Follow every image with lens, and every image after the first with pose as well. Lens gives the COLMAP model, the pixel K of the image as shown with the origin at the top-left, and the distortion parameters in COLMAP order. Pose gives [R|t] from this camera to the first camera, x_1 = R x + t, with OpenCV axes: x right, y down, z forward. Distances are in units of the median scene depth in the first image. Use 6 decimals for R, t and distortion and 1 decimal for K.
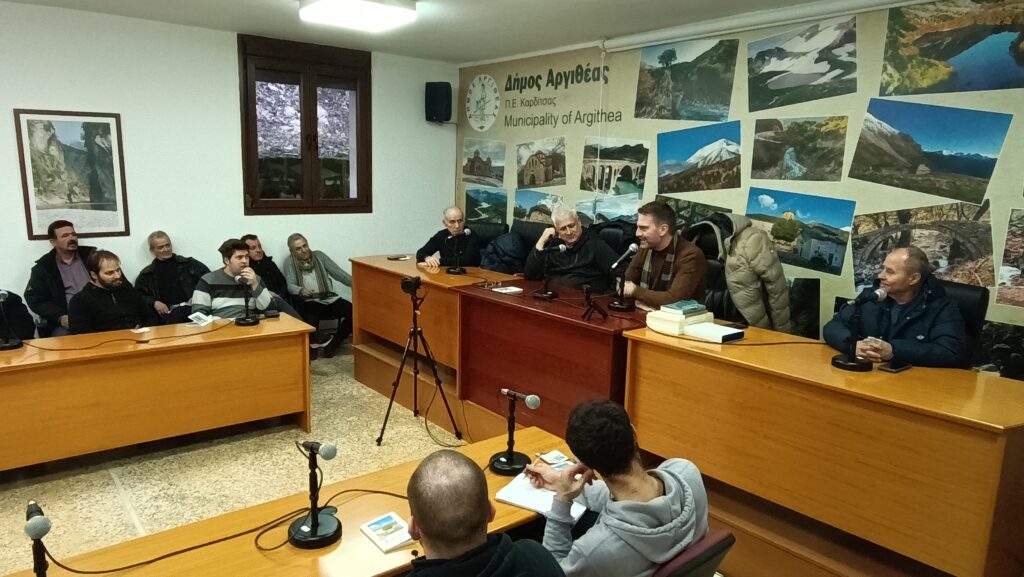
lens RADIAL K [[681.1, 0, 475.8], [0, 681.1, 302.2], [0, 0, 1]] dist [-0.010857, 0.001044]
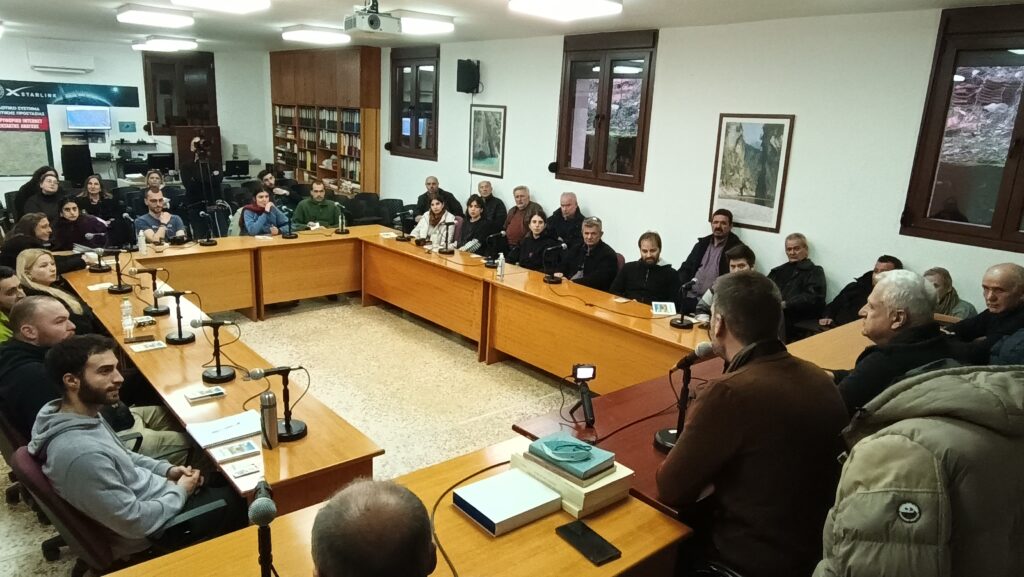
lens RADIAL K [[681.1, 0, 507.5], [0, 681.1, 287.9], [0, 0, 1]] dist [-0.010857, 0.001044]
pose [[0.074988, 0.204264, -0.976039, 0.754871], [-0.248798, 0.951673, 0.180050, -0.162931], [0.965648, 0.229335, 0.122185, 0.793928]]
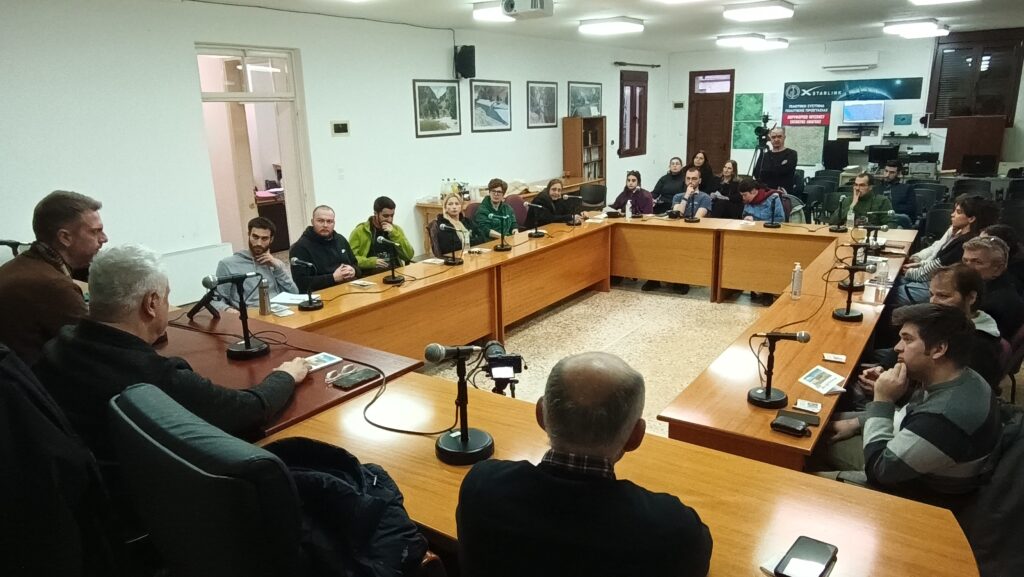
lens RADIAL K [[681.1, 0, 509.8], [0, 681.1, 291.8], [0, 0, 1]] dist [-0.010857, 0.001044]
pose [[-0.949519, 0.059862, -0.307944, 0.050318], [-0.083425, 0.898095, 0.431817, -0.356429], [0.302413, 0.435708, -0.847765, 1.760731]]
